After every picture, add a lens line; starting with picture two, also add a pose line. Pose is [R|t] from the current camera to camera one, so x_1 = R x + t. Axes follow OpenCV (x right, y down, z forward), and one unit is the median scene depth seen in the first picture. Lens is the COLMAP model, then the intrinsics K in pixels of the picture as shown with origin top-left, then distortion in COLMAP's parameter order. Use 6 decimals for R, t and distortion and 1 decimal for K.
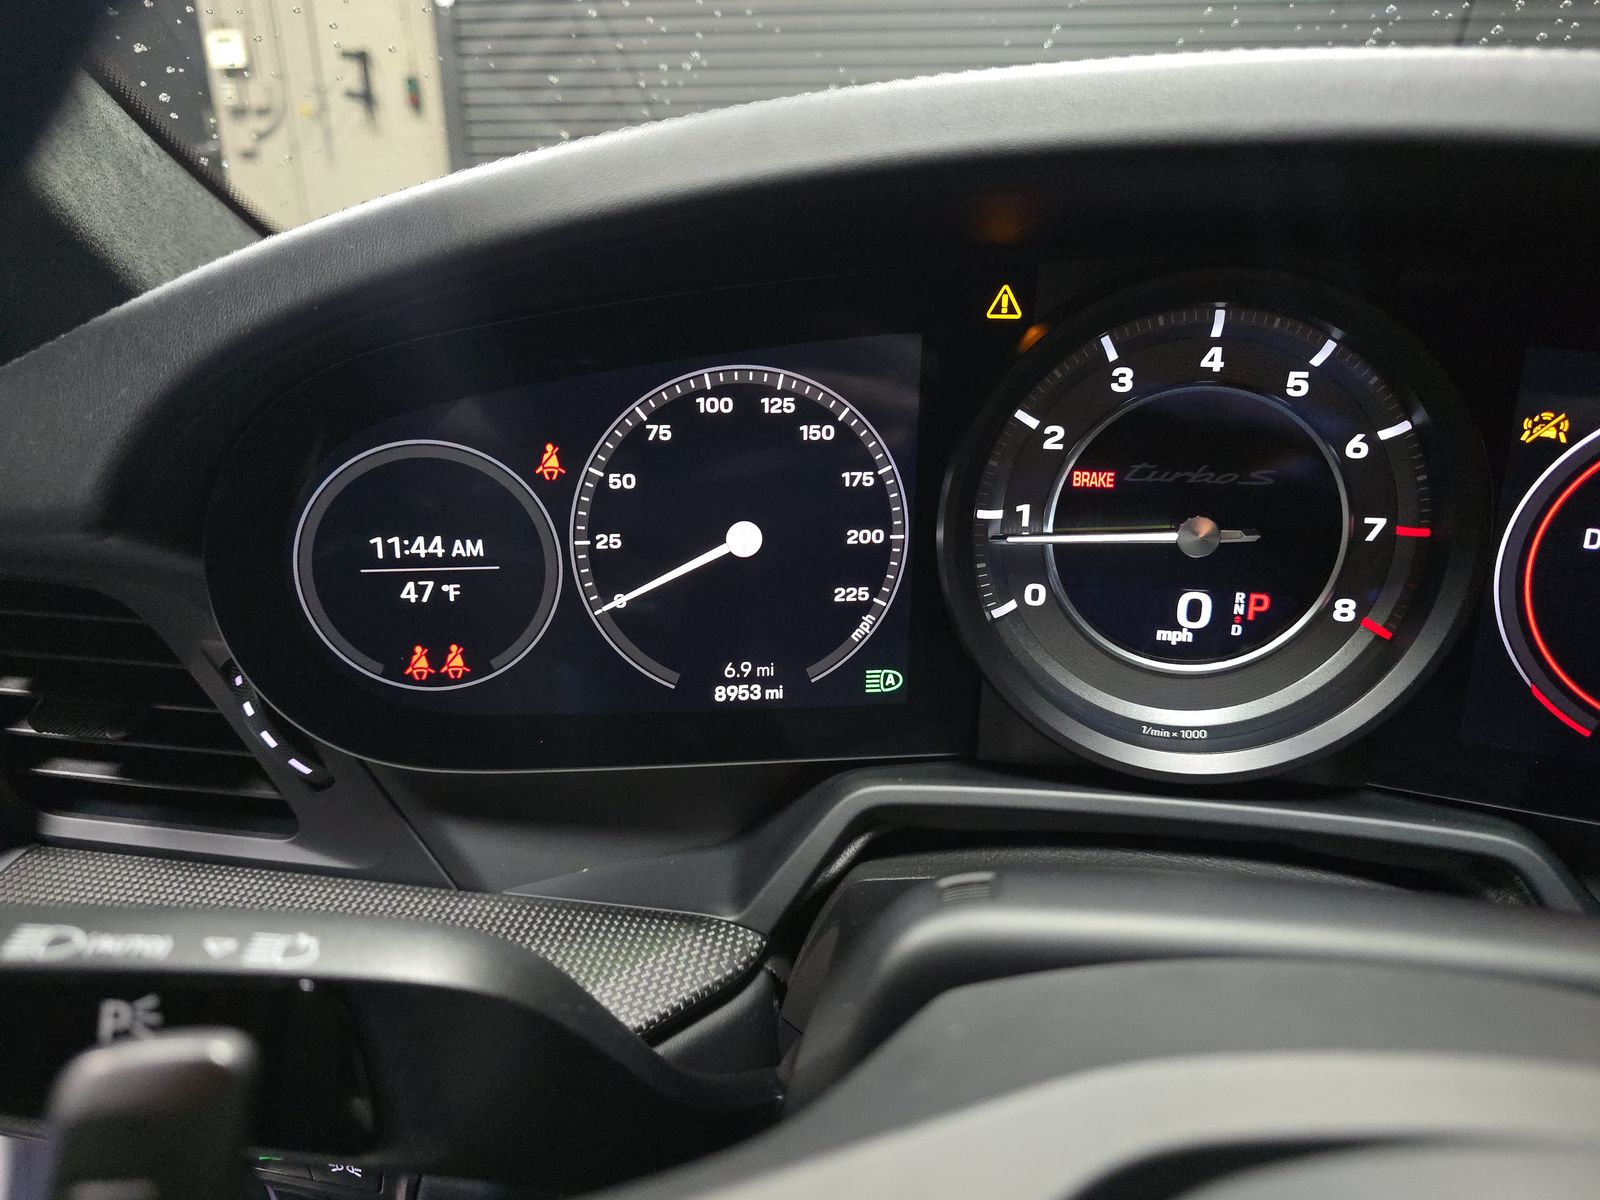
lens RADIAL K [[1079.0, 0, 800.0], [0, 1079.0, 600.0], [0, 0, 1]] dist [0.037496, -0.047171]
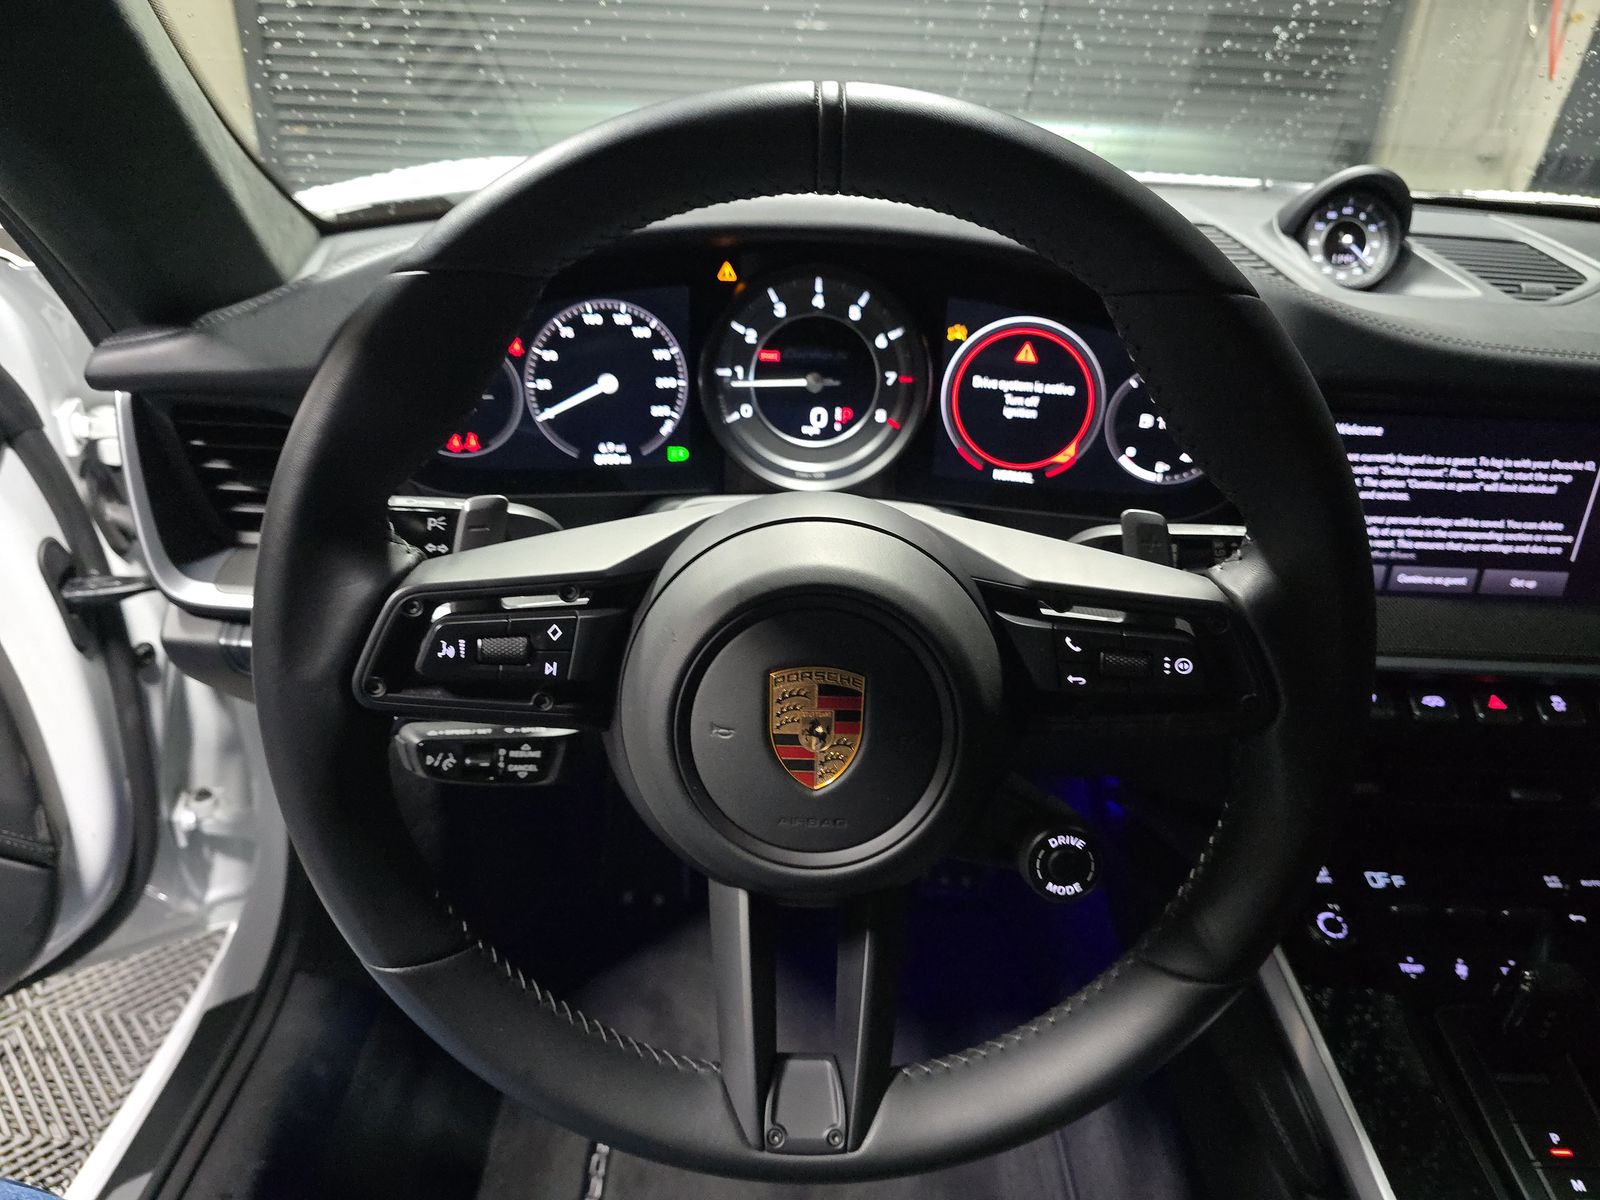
lens RADIAL K [[1079.0, 0, 800.0], [0, 1079.0, 600.0], [0, 0, 1]] dist [0.037496, -0.047171]
pose [[0.986826, -0.034243, 0.158121, -0.031036], [0.016208, 0.993352, 0.113967, 0.131649], [-0.160973, -0.109902, 0.980821, -1.209114]]
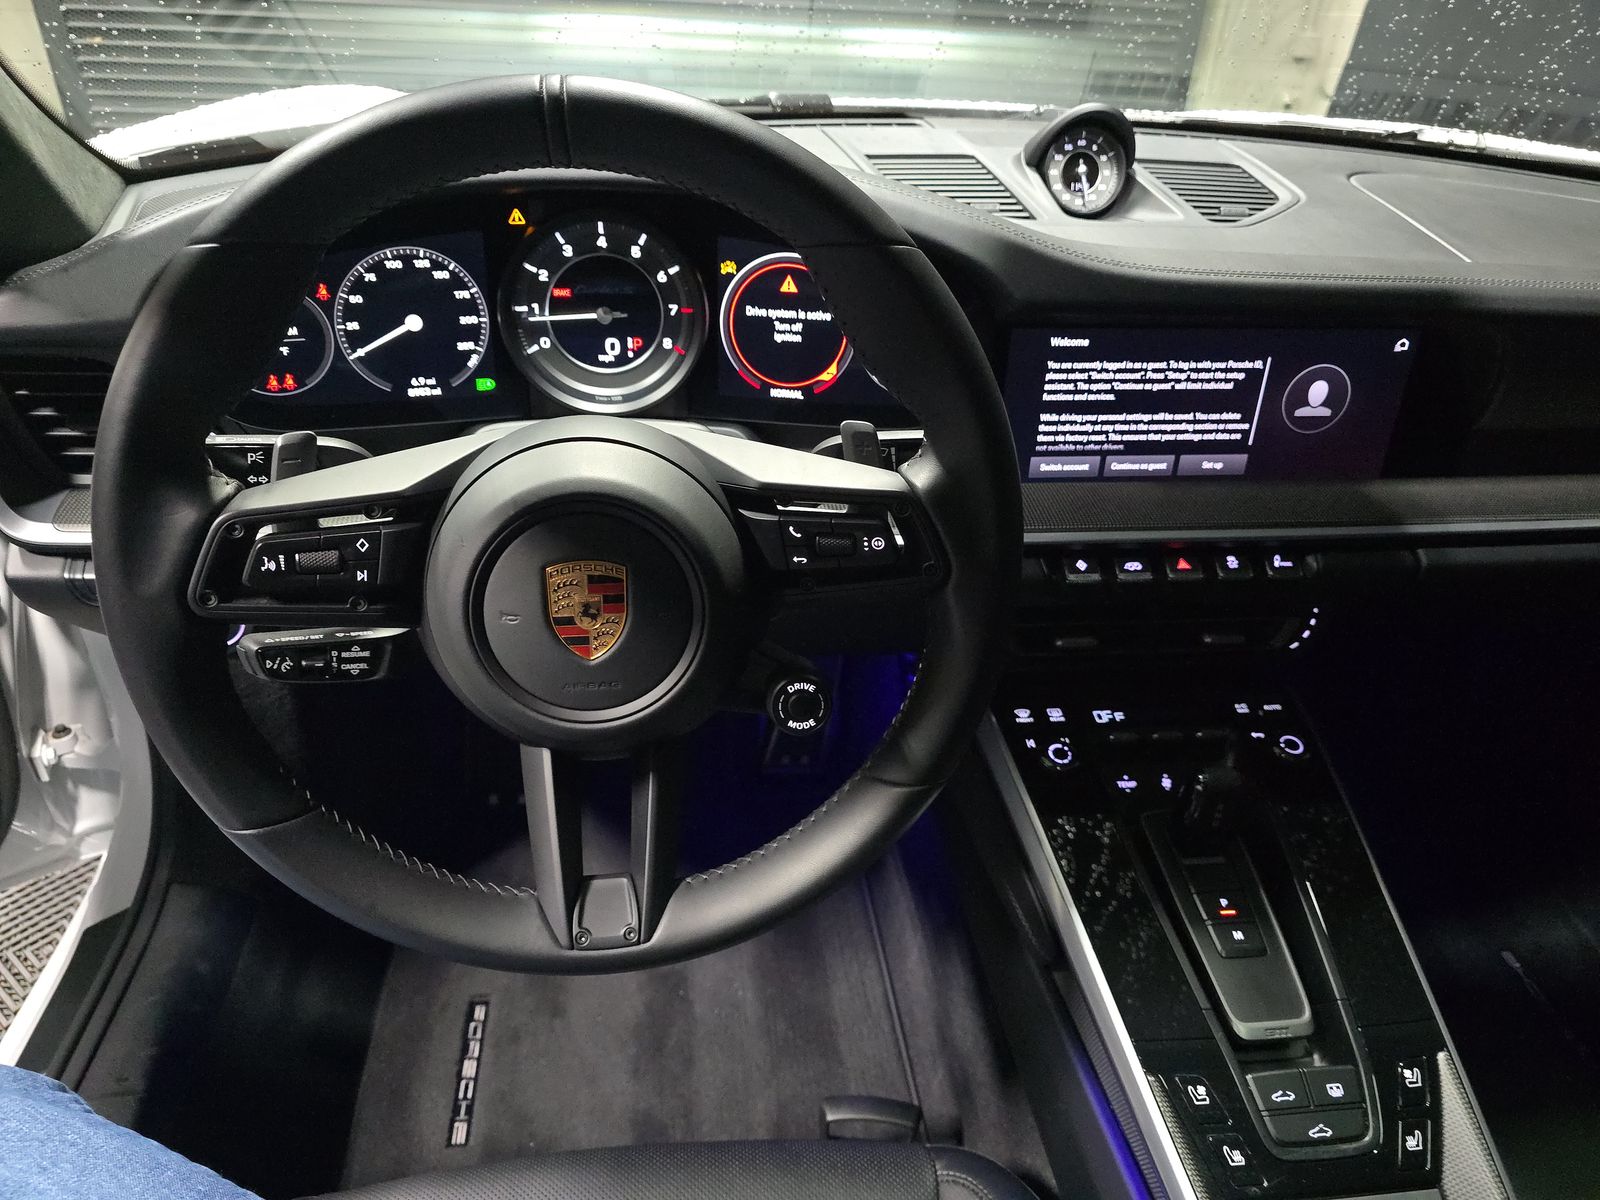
lens RADIAL K [[1068.5, 0, 794.0], [0, 1068.5, 595.7], [0, 0, 1]] dist [0.038069, -0.037795]
pose [[0.960216, -0.105879, 0.258407, 0.075826], [0.056279, 0.979721, 0.192301, 0.122876], [-0.273527, -0.170107, 0.946703, -1.551245]]
